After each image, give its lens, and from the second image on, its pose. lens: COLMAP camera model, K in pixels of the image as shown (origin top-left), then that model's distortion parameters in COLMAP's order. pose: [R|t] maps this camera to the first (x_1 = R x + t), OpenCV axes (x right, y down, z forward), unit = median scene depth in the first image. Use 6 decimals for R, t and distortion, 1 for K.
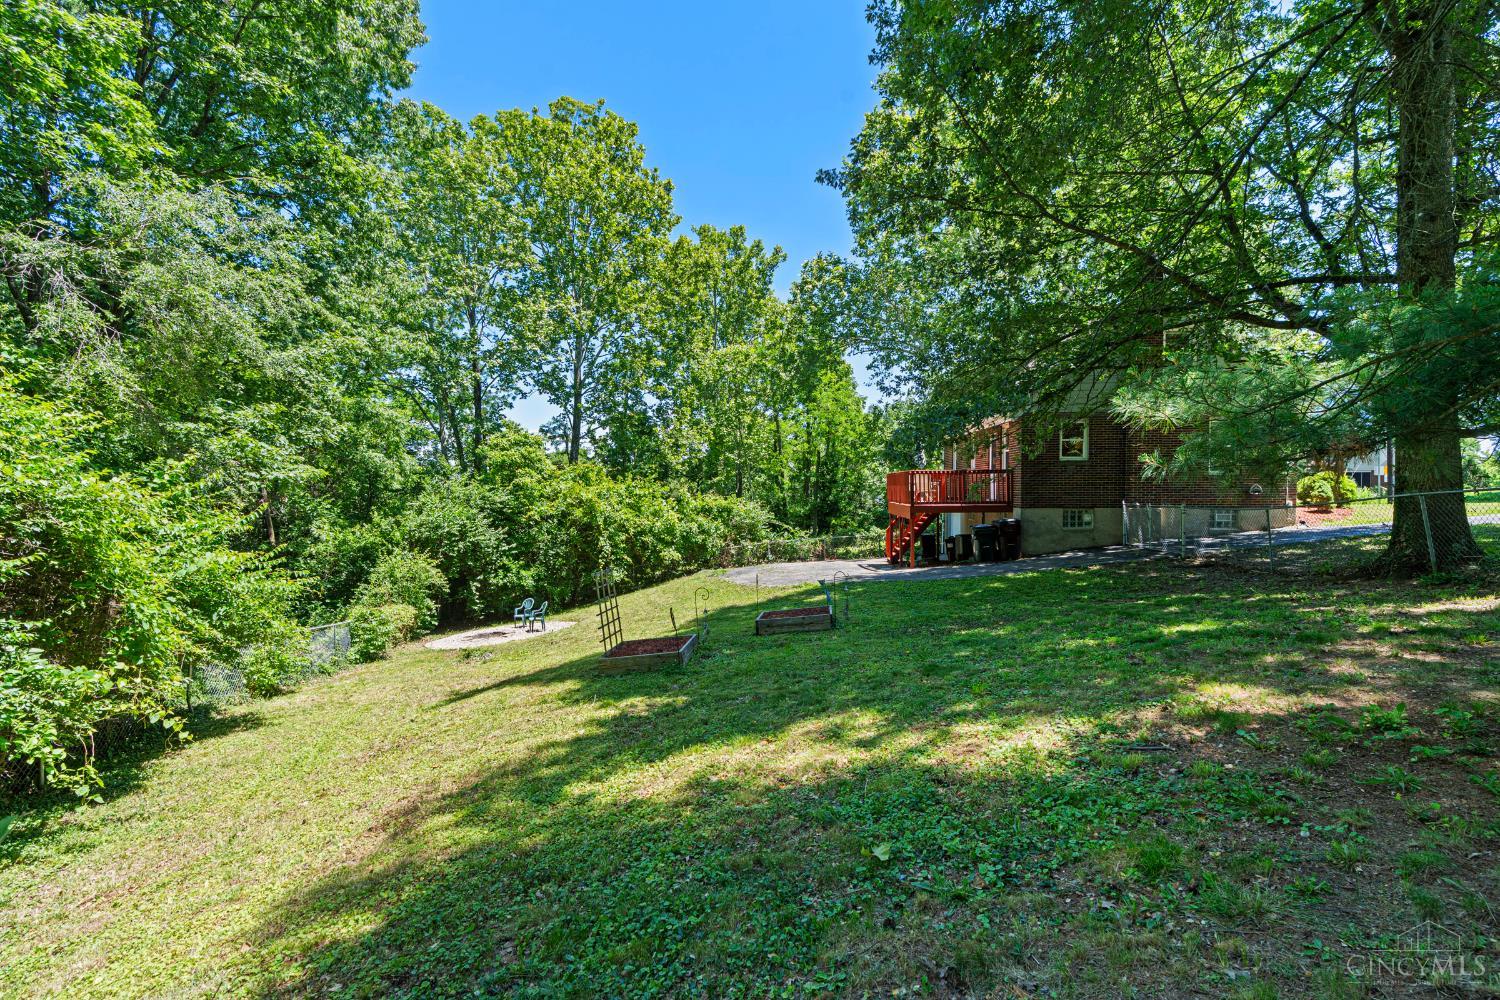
lens RADIAL K [[713.9, 0, 753.2], [0, 713.9, 504.6], [0, 0, 1]] dist [-0.000135, 0.000162]
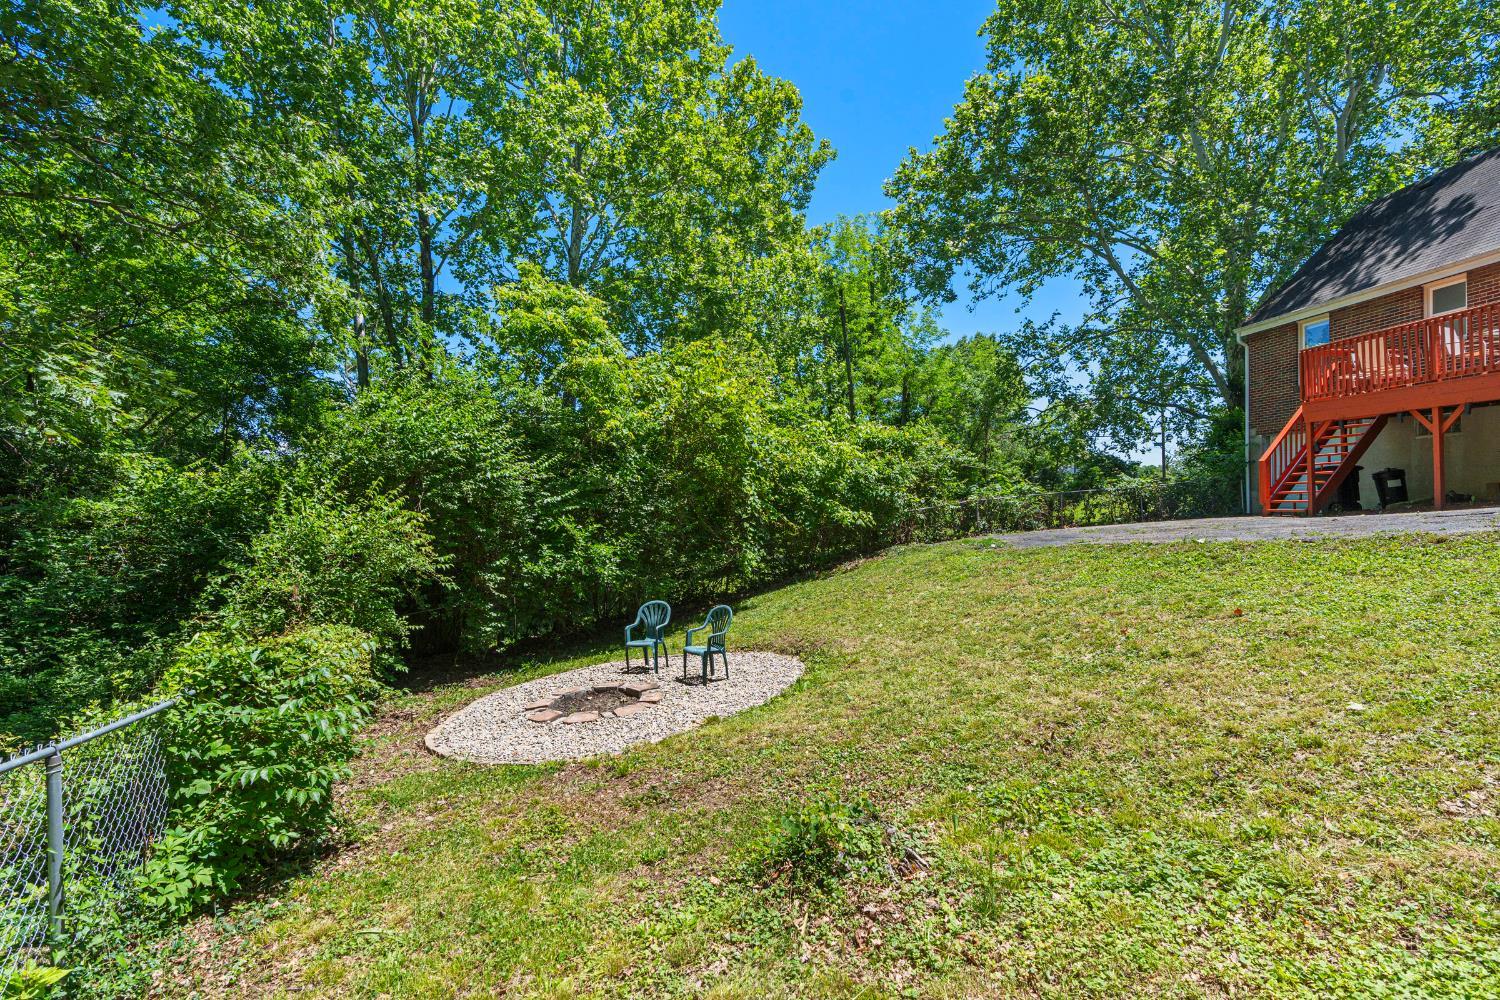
lens RADIAL K [[674.7, 0, 750.0], [0, 674.7, 500.0], [0, 0, 1]] dist [-0.000201, 0.000062]
pose [[0.983801, -0.008524, 0.179060, -0.313005], [0.014737, 0.999333, -0.033398, 0.081666], [-0.178656, 0.035496, 0.983271, 0.561900]]
